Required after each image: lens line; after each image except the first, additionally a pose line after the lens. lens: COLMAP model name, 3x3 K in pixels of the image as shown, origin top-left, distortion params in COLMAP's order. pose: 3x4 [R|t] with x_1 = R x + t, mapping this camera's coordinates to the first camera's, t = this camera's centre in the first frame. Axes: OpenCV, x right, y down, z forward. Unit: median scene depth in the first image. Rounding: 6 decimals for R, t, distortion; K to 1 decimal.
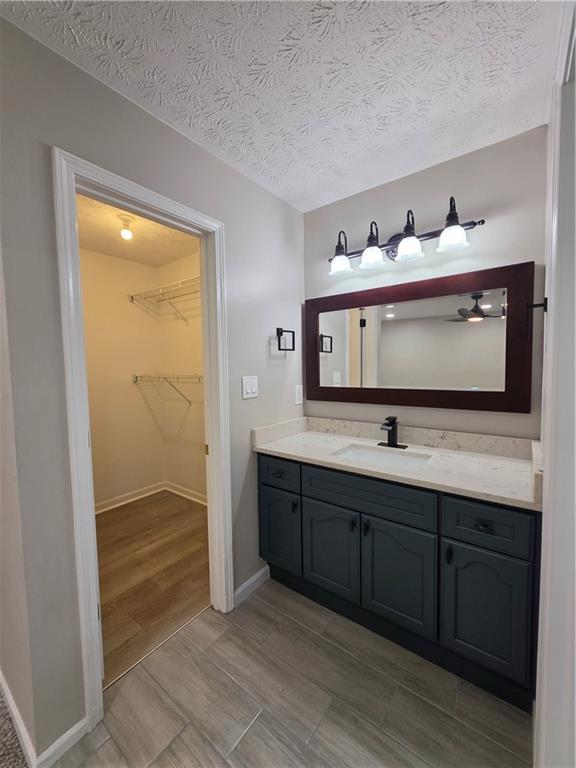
lens RADIAL K [[307.9, 0, 288.0], [0, 307.9, 384.0], [0, 0, 1]] dist [-0.001295, -0.000001]
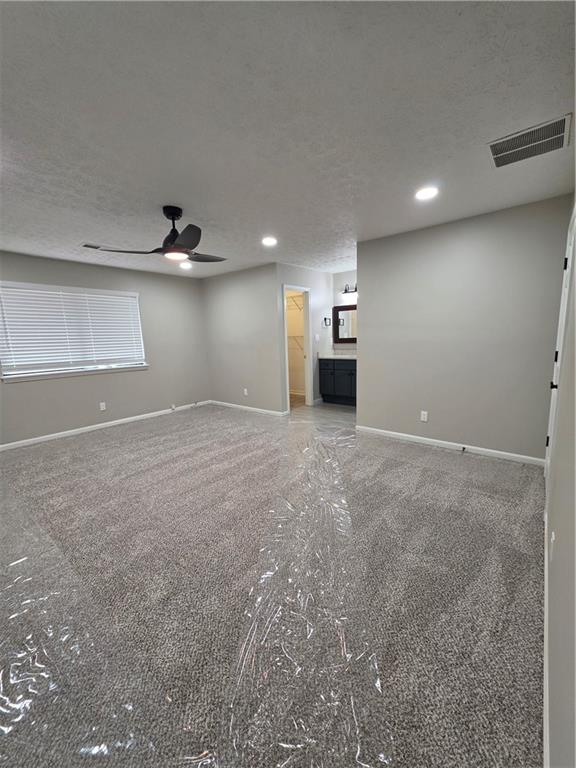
lens RADIAL K [[307.9, 0, 288.0], [0, 307.9, 384.0], [0, 0, 1]] dist [-0.001295, -0.000001]
pose [[0.999025, -0.014333, -0.041758, -0.248214], [0.018426, 0.994882, 0.099345, 0.135525], [0.040120, -0.100017, 0.994176, -1.831162]]
